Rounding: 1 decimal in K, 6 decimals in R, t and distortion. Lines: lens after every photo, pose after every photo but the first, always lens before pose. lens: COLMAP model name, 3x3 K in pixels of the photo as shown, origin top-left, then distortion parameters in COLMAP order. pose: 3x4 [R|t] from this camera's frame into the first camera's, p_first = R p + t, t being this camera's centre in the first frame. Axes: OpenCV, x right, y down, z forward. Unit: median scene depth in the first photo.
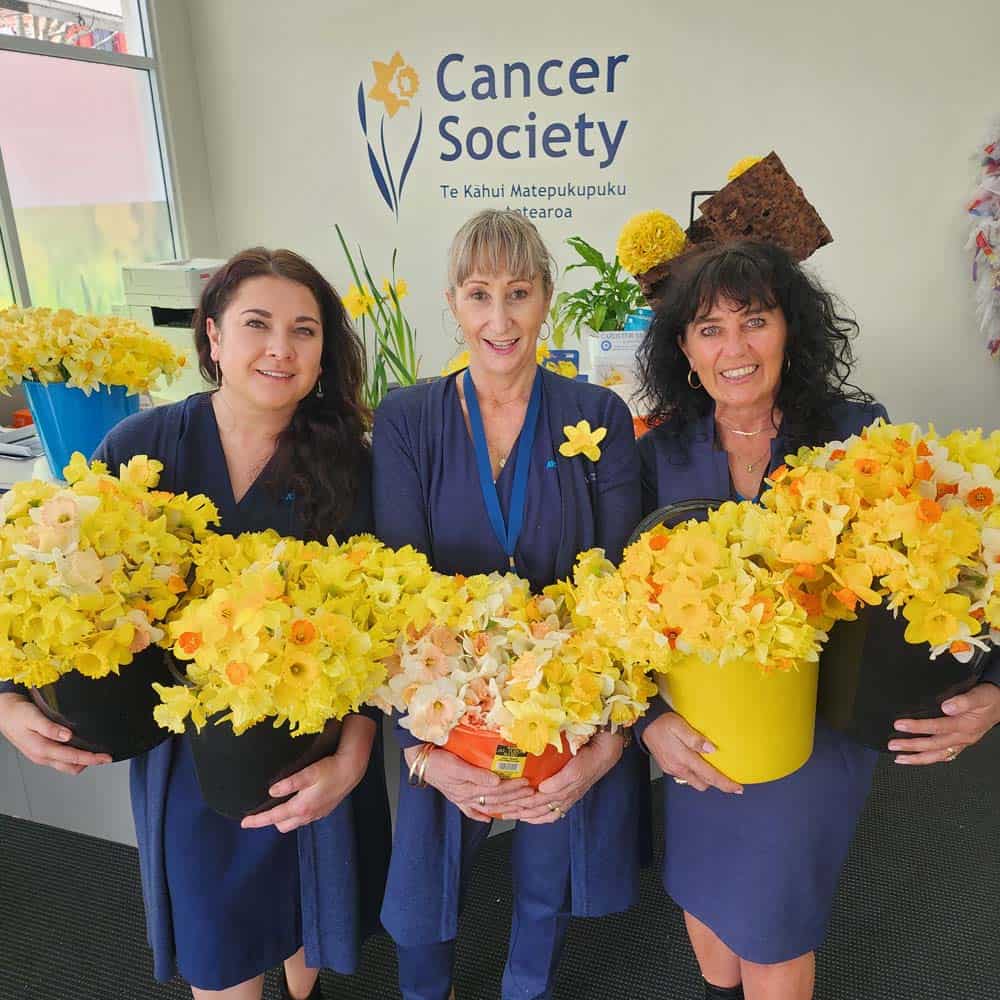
lens RADIAL K [[883.2, 0, 489.5], [0, 883.2, 503.2], [0, 0, 1]] dist [0.057947, -0.044492]
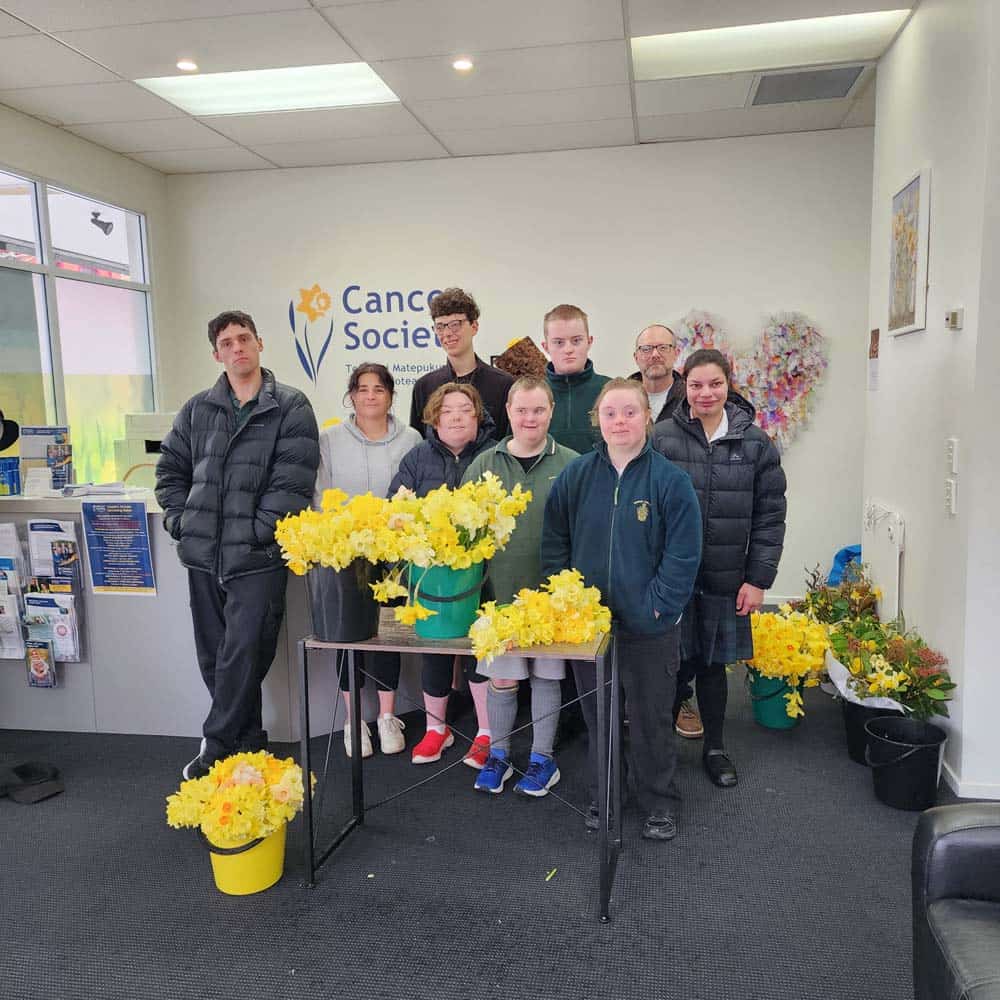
lens RADIAL K [[883.2, 0, 507.0], [0, 883.2, 500.6], [0, 0, 1]] dist [0.057947, -0.044492]
pose [[0.988202, -0.018002, 0.152098, -0.017940], [0.052183, 0.973225, -0.223854, 0.228403], [-0.143996, 0.229150, 0.962682, -0.454870]]
